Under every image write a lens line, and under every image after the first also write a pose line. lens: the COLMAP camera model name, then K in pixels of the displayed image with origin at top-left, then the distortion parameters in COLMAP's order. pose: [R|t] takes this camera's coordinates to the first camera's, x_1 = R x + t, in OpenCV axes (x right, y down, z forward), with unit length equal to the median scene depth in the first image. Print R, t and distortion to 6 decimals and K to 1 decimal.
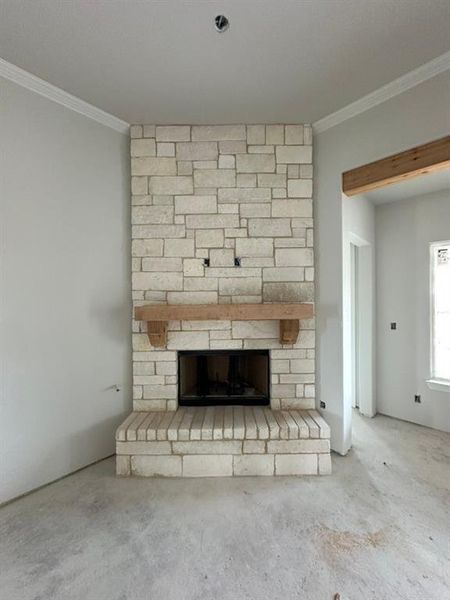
lens RADIAL K [[238.1, 0, 225.0], [0, 238.1, 300.0], [0, 0, 1]] dist [0.001632, -0.000268]
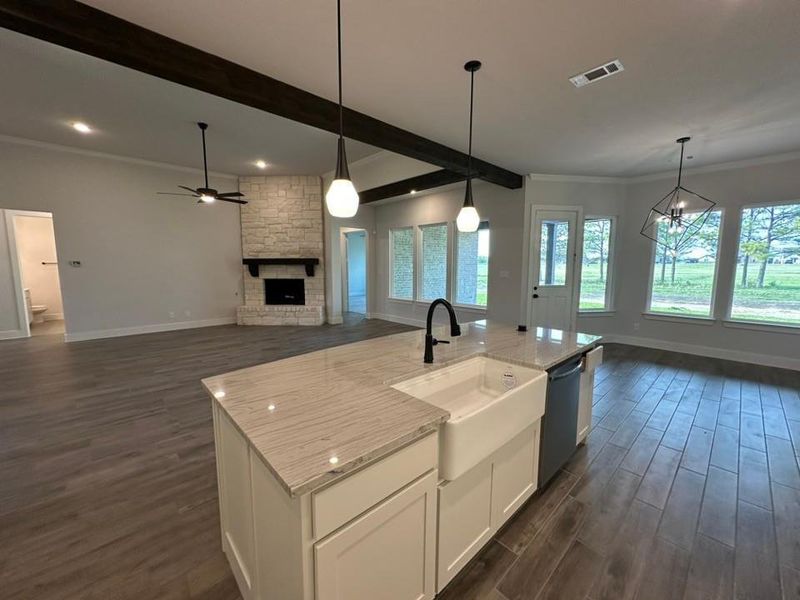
lens RADIAL K [[317.5, 0, 400.0], [0, 317.5, 300.0], [0, 0, 1]] dist [0.001632, -0.000268]
pose [[0.998596, 0.016982, -0.050178, 1.246461], [-0.011406, 0.993935, 0.109380, 0.068774], [0.051731, -0.108654, 0.992733, -1.944501]]
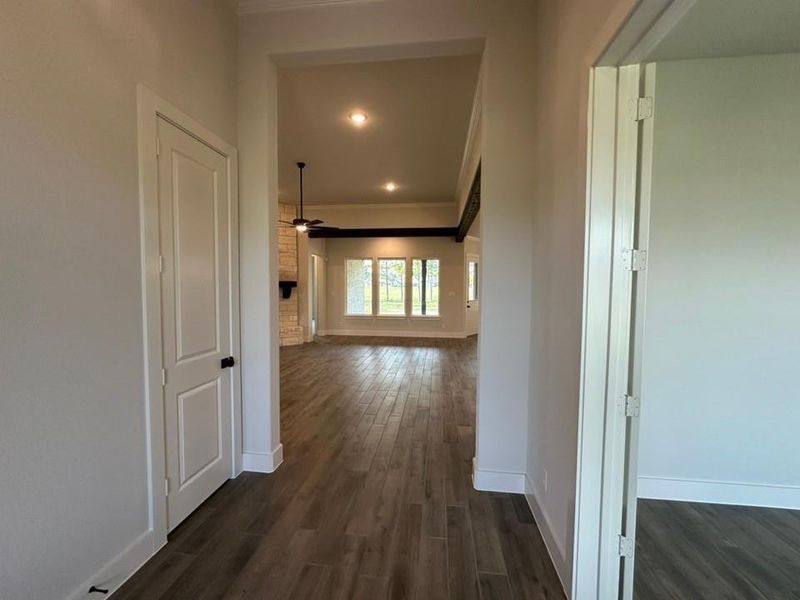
lens RADIAL K [[317.5, 0, 400.0], [0, 317.5, 300.0], [0, 0, 1]] dist [0.001632, -0.000268]
pose [[0.791882, -0.007145, 0.610633, -0.746834], [-0.013103, 0.999503, 0.028688, 0.096893], [-0.610534, -0.030719, 0.791394, -2.138694]]
